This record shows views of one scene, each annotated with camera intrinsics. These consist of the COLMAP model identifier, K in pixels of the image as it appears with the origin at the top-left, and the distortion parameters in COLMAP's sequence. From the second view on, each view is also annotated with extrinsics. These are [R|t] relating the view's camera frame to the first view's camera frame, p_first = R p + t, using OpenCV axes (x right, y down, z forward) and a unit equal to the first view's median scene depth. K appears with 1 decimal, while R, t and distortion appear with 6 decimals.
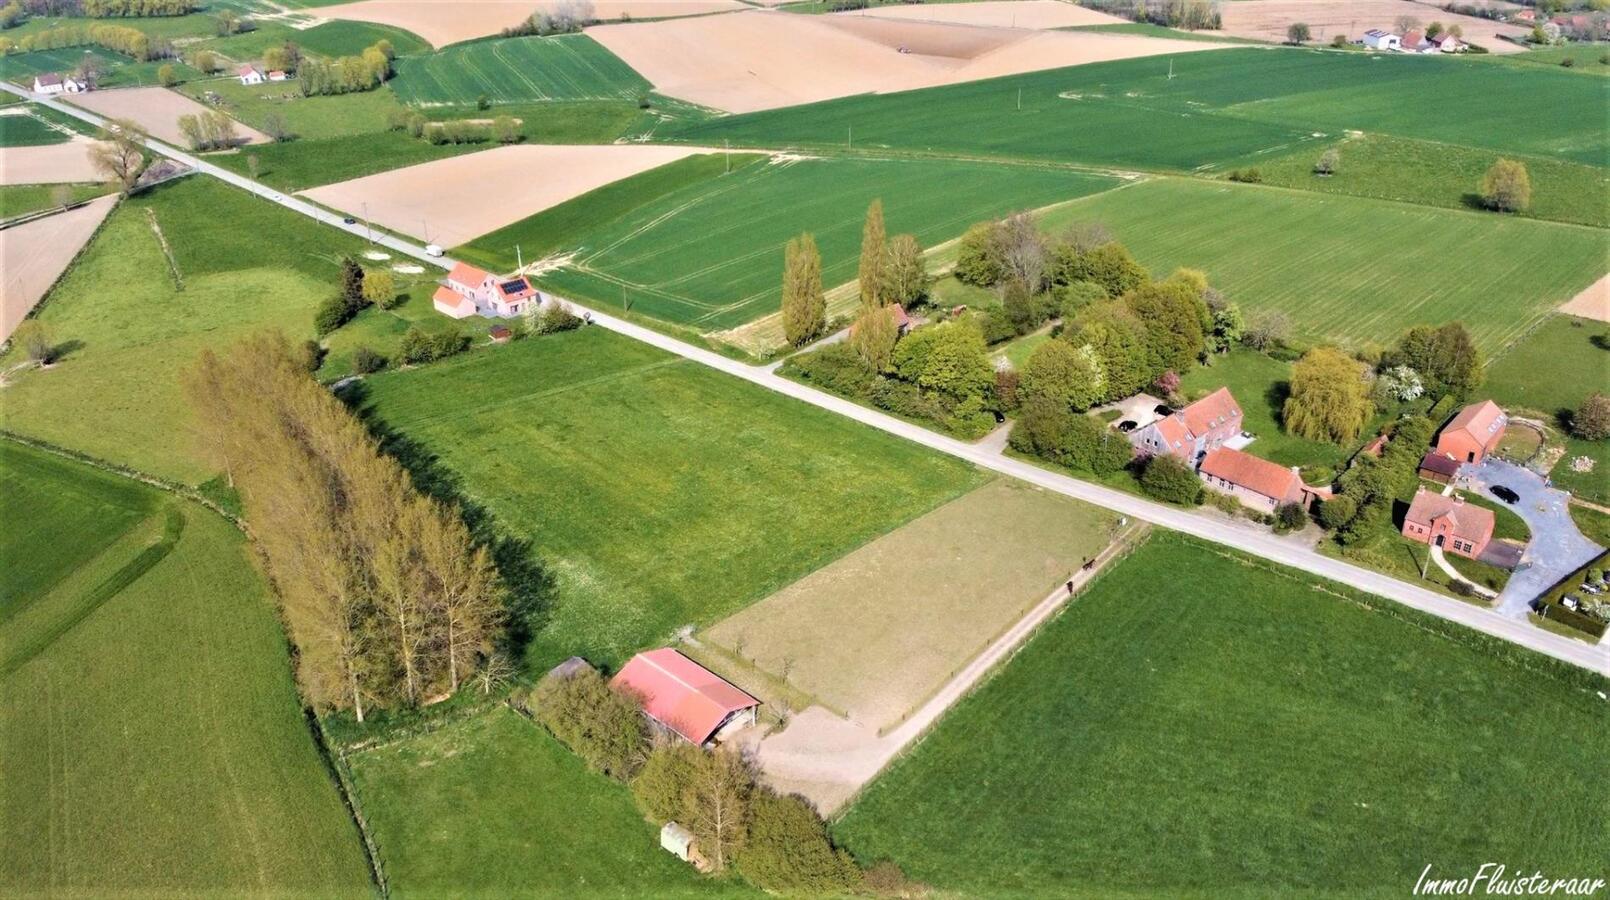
lens RADIAL K [[1222.9, 0, 815.2], [0, 1222.9, 449.0], [0, 0, 1]] dist [0.154130, -0.328212]
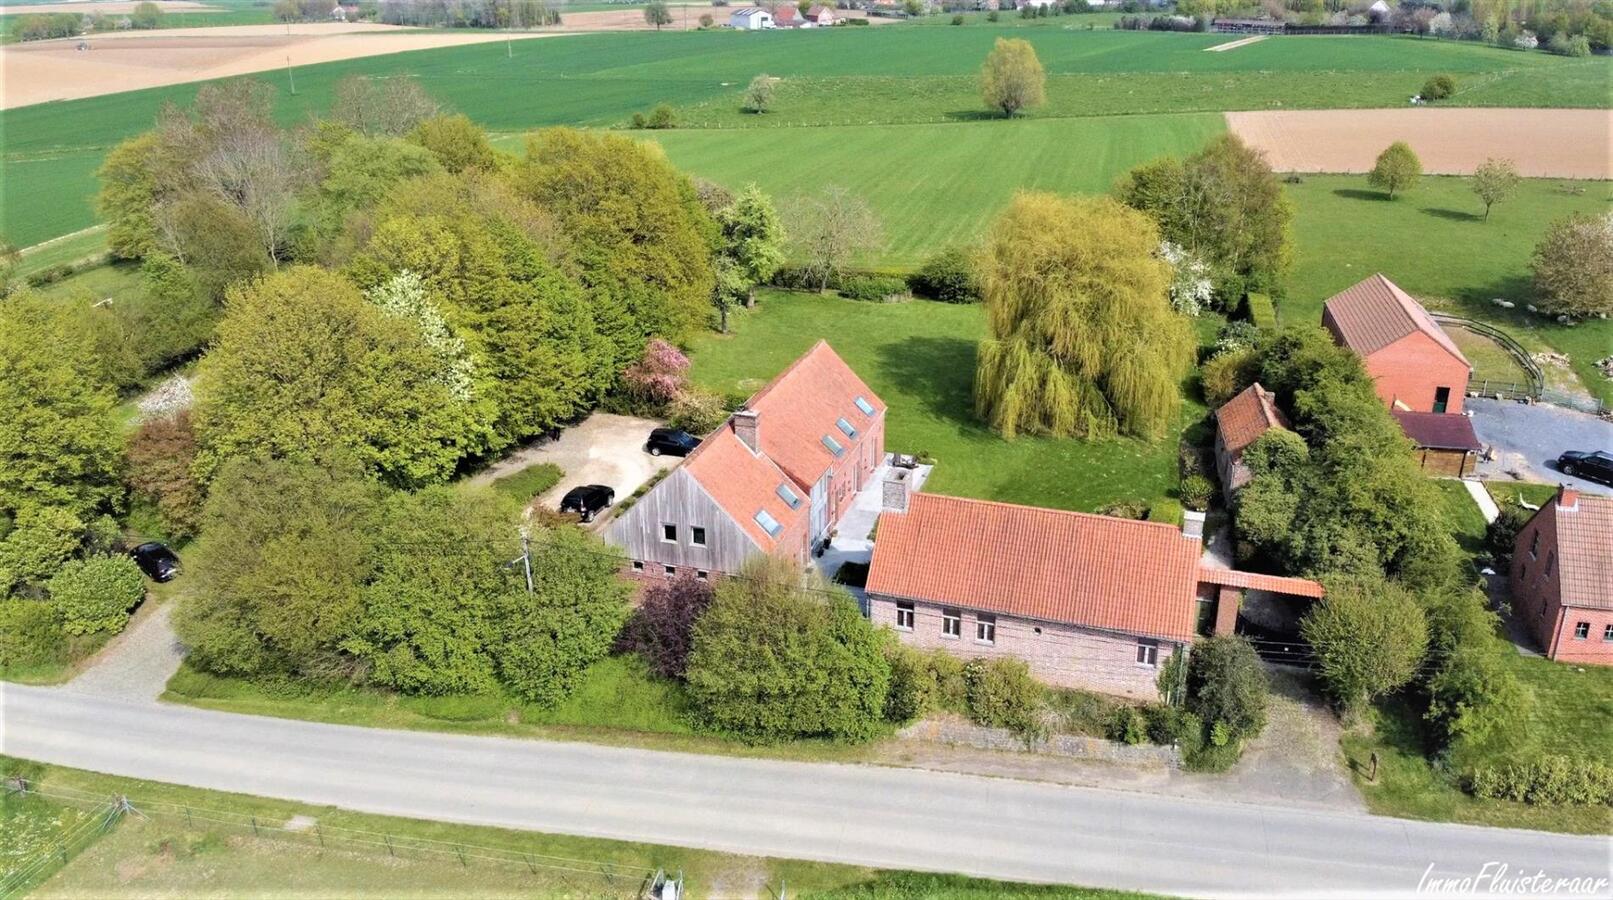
lens RADIAL K [[1225.2, 0, 816.7], [0, 1225.2, 449.0], [0, 0, 1]] dist [0.154130, -0.328212]
pose [[0.875928, -0.182565, 0.446565, 0.163234], [0.221890, 0.974374, -0.036889, -0.007165], [-0.428387, 0.131401, 0.893990, 0.675800]]
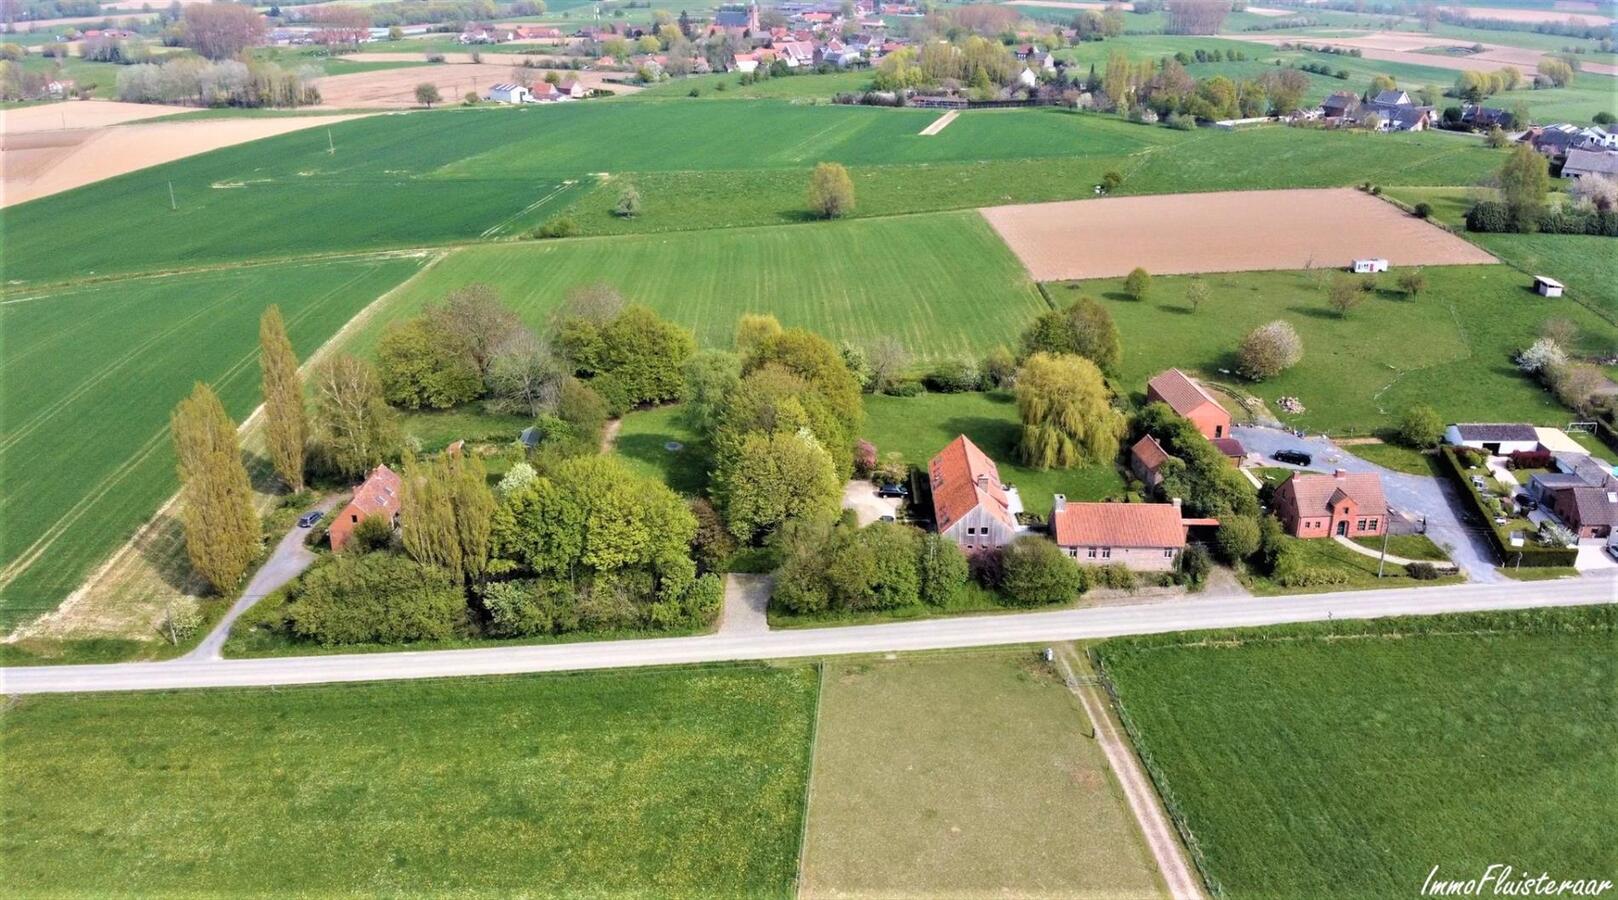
lens RADIAL K [[1229.0, 0, 819.2], [0, 1229.0, 449.0], [0, 0, 1]] dist [0.154130, -0.328212]
pose [[0.698016, -0.269140, 0.663579, -0.215925], [0.324903, 0.944839, 0.041451, -0.098701], [-0.638131, 0.186665, 0.746957, 0.495235]]
